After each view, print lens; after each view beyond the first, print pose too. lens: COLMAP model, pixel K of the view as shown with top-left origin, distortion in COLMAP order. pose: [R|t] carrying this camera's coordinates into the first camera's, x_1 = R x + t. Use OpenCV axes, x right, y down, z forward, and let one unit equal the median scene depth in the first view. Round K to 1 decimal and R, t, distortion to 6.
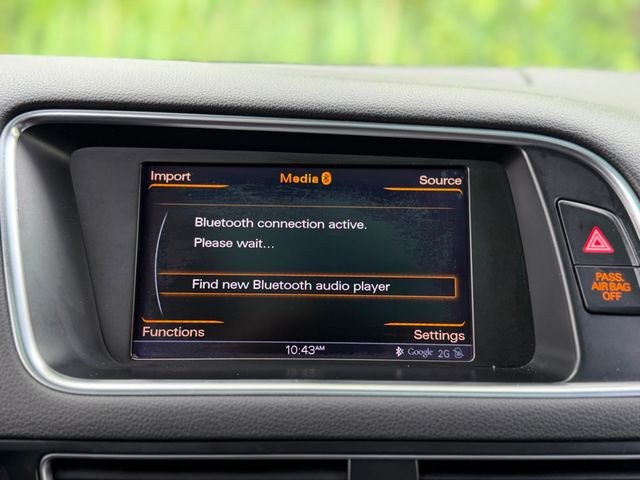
lens RADIAL K [[621.6, 0, 321.3], [0, 621.6, 237.2], [0, 0, 1]] dist [-0.038702, 0.000000]
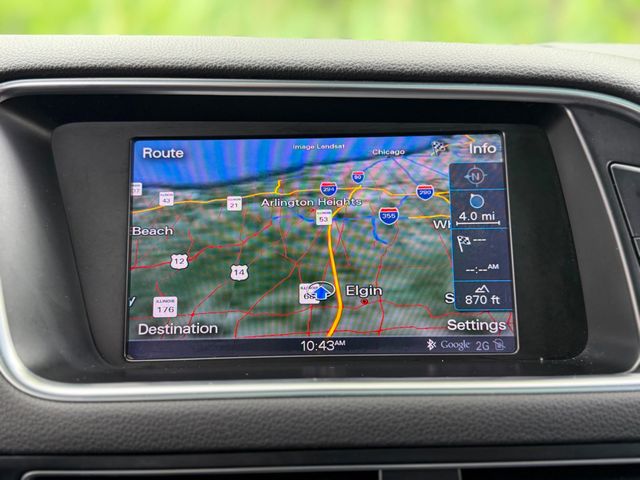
lens RADIAL K [[621.6, 0, 317.9], [0, 621.6, 241.1], [0, 0, 1]] dist [-0.038702, 0.000000]
pose [[0.999465, -0.028302, -0.016383, -0.016837], [0.028183, 0.999575, -0.007417, 0.046179], [0.016586, 0.006951, 0.999838, 0.140651]]
